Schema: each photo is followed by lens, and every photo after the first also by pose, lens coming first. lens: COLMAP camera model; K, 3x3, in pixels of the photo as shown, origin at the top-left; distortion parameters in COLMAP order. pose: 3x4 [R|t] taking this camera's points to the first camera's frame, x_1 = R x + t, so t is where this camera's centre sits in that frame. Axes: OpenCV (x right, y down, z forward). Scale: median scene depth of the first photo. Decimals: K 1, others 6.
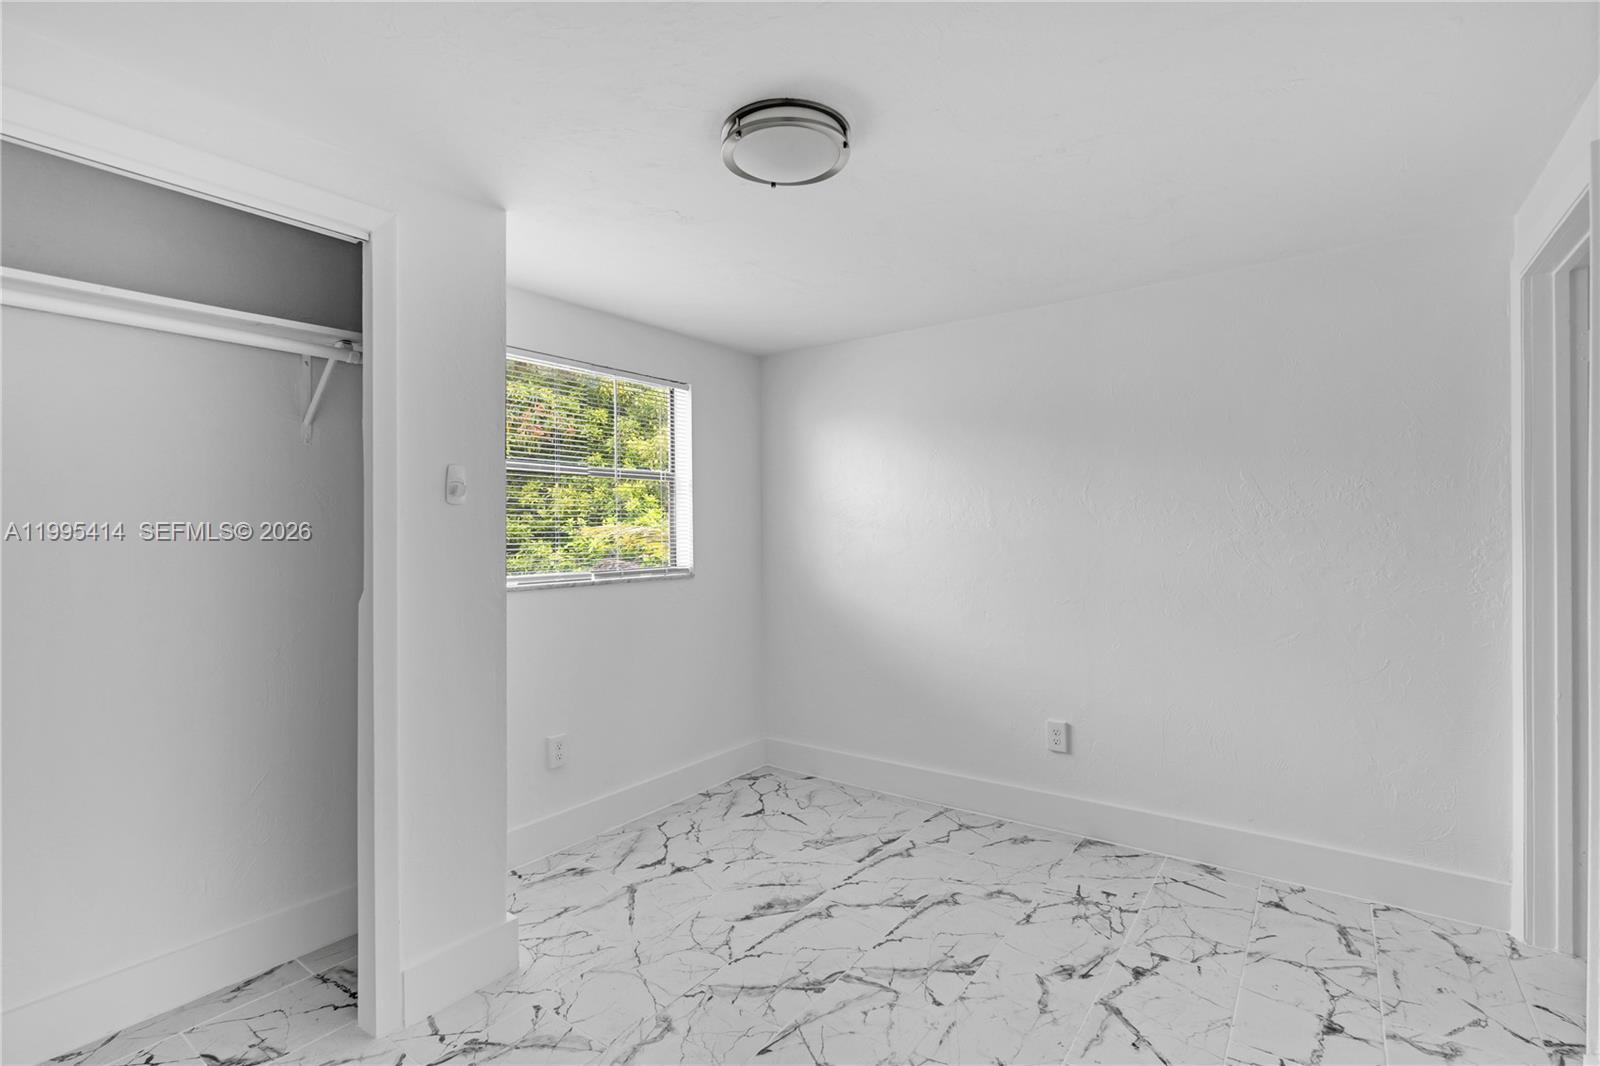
lens RADIAL K [[720.7, 0, 793.7], [0, 720.7, 530.2], [0, 0, 1]] dist [-0.009947, 0.000165]
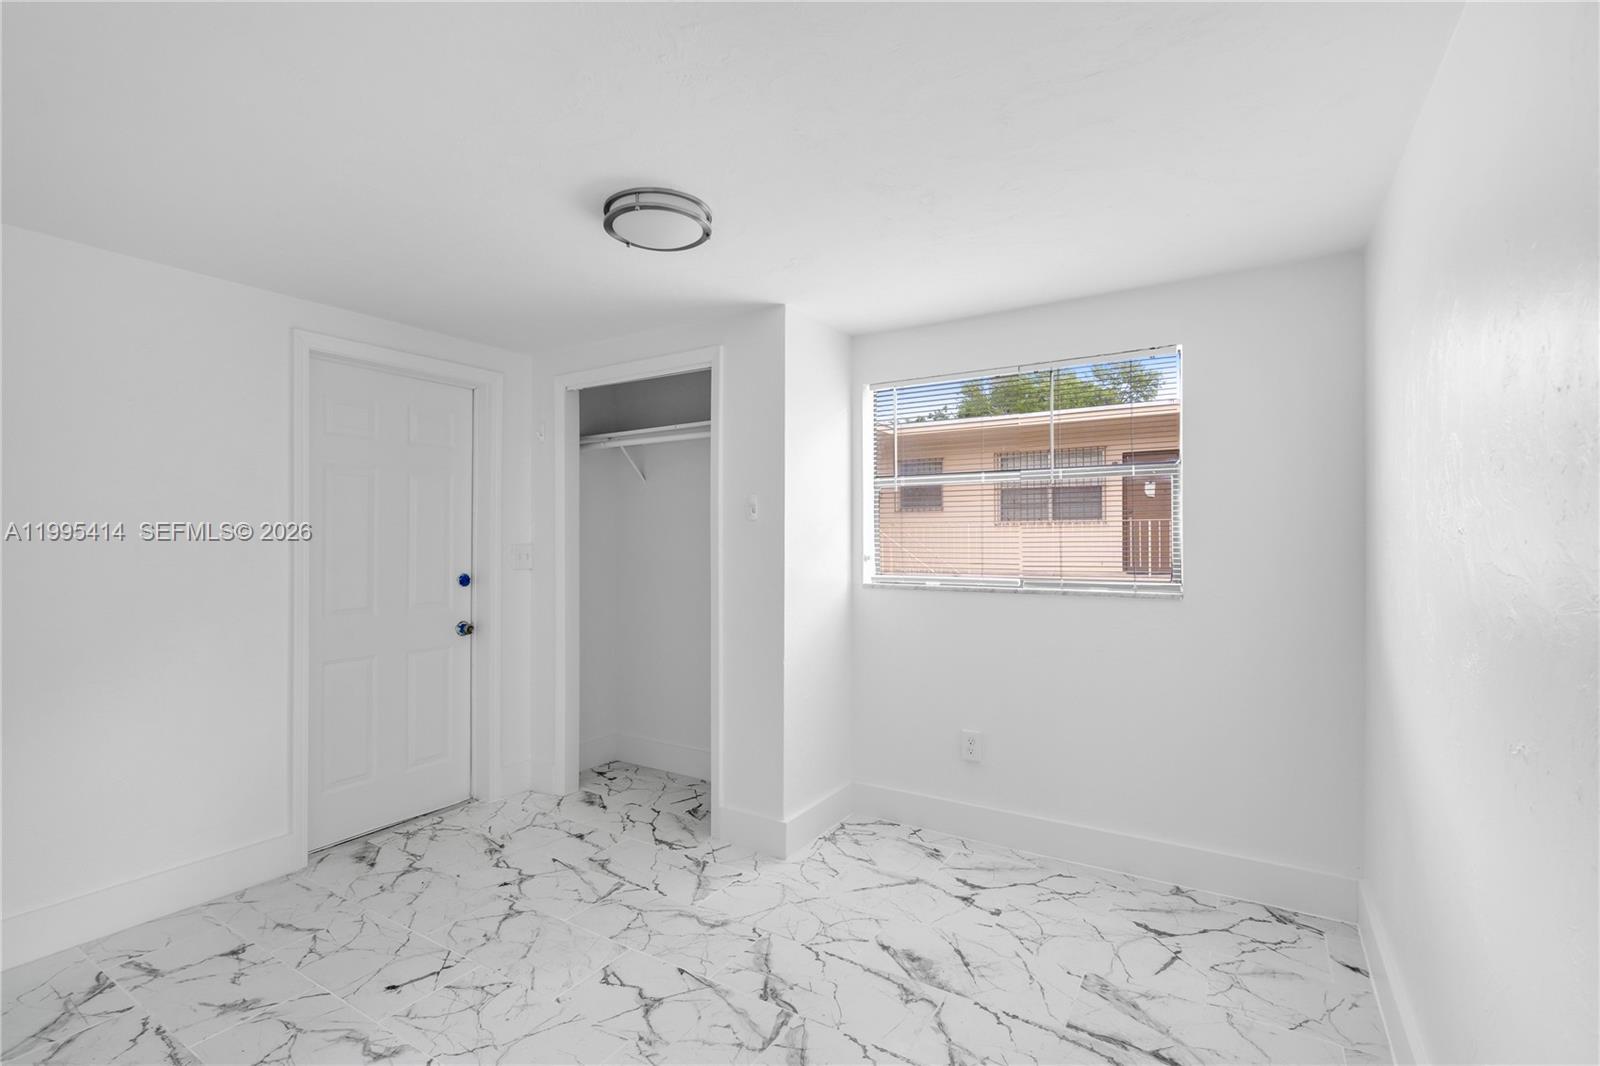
lens RADIAL K [[720.7, 0, 791.7], [0, 720.7, 538.8], [0, 0, 1]] dist [-0.009947, 0.000165]
pose [[0.090878, 0.005749, -0.995845, 0.733236], [0.000665, 0.999983, 0.005834, -0.003538], [0.995862, -0.001192, 0.090872, 0.672770]]
